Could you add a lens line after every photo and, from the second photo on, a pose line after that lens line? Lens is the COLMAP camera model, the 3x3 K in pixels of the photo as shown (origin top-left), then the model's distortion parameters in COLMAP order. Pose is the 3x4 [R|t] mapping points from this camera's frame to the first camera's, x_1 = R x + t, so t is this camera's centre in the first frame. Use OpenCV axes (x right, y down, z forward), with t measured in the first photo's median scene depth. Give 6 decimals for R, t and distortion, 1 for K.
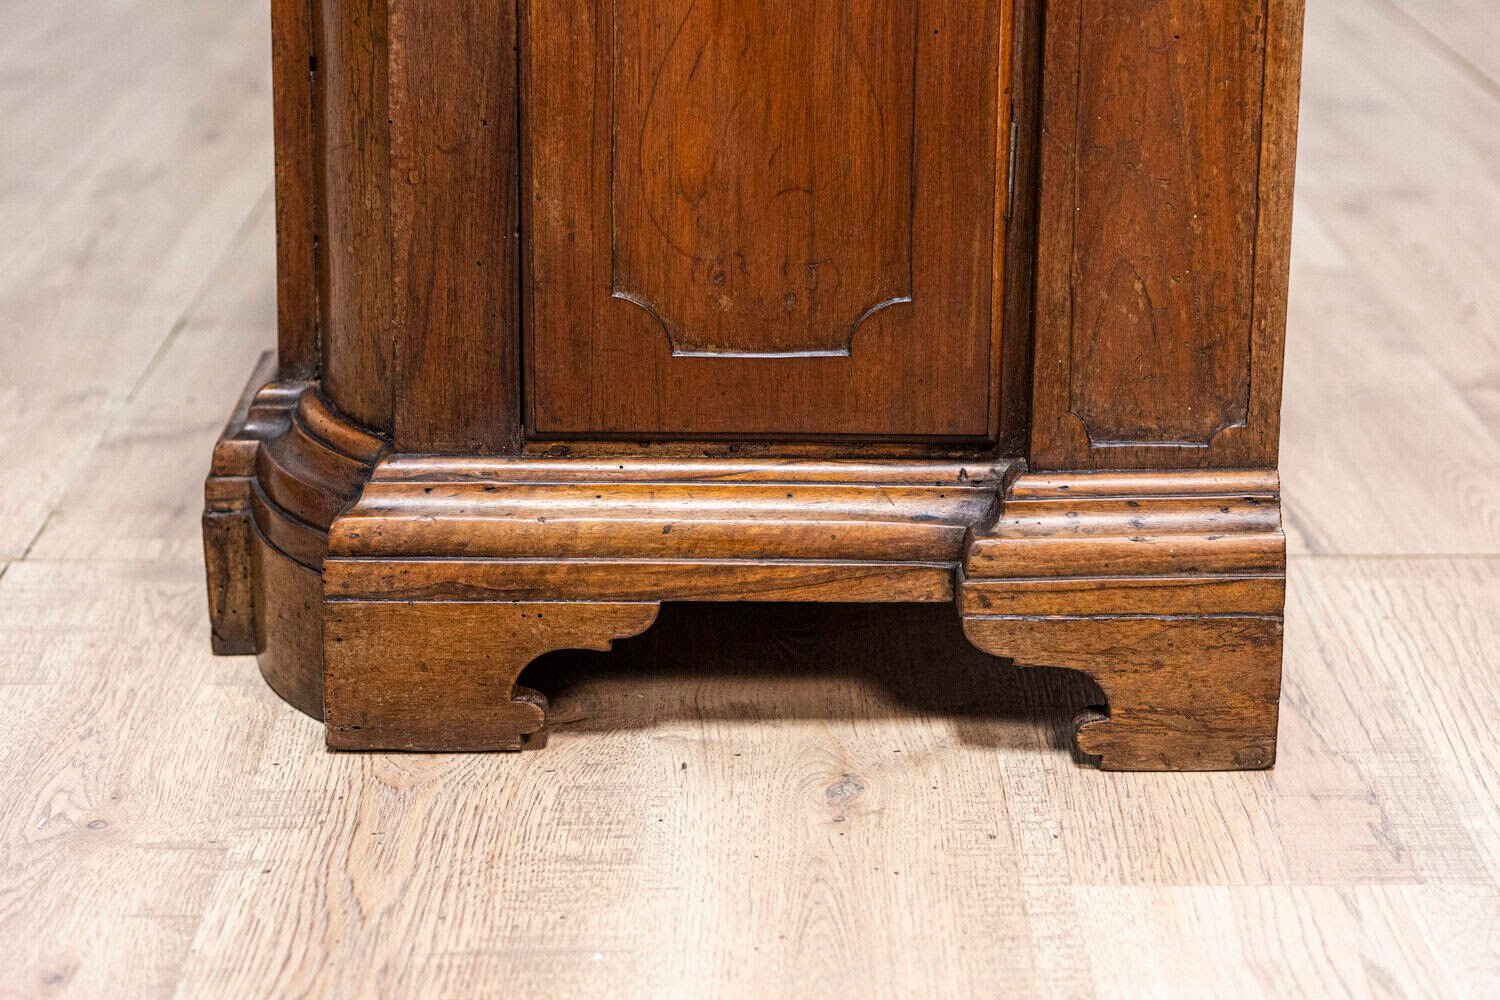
lens RADIAL K [[1855.5, 0, 808.9], [0, 1855.5, 436.8], [0, 0, 1]] dist [-0.004936, -0.009939]
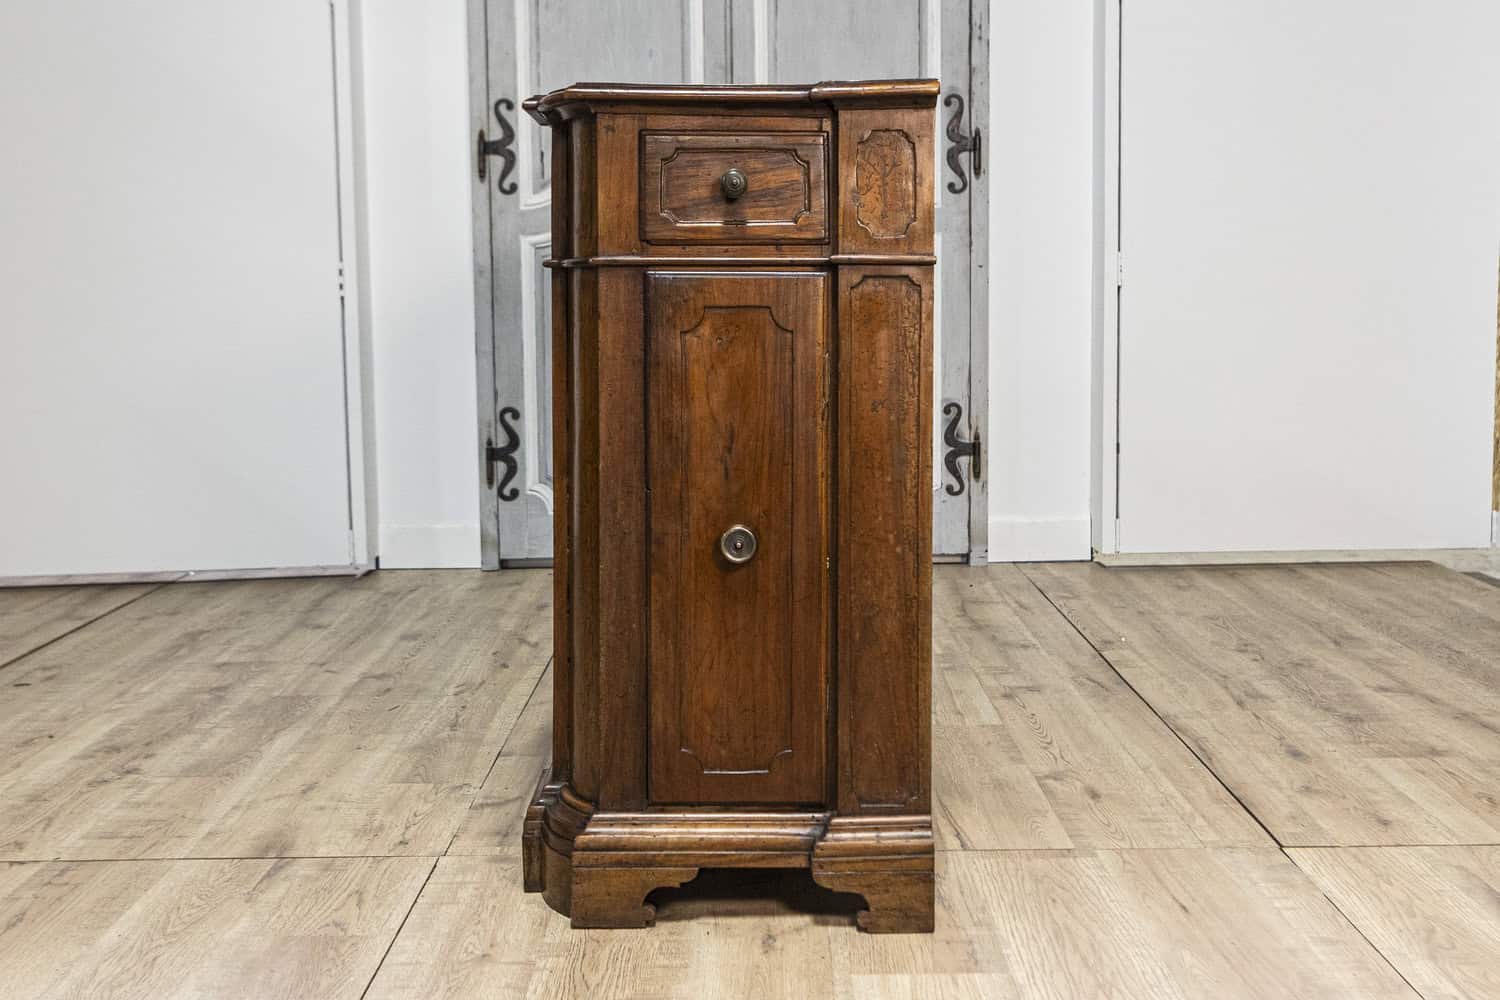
lens RADIAL K [[1655.1, 0, 778.7], [0, 1655.1, 446.1], [0, 0, 1]] dist [-0.013236, 0.013899]
pose [[0.998474, -0.019268, -0.051748, 0.166190], [0.008511, 0.979646, -0.200552, -0.025656], [0.054559, 0.199805, 0.978315, -1.410899]]
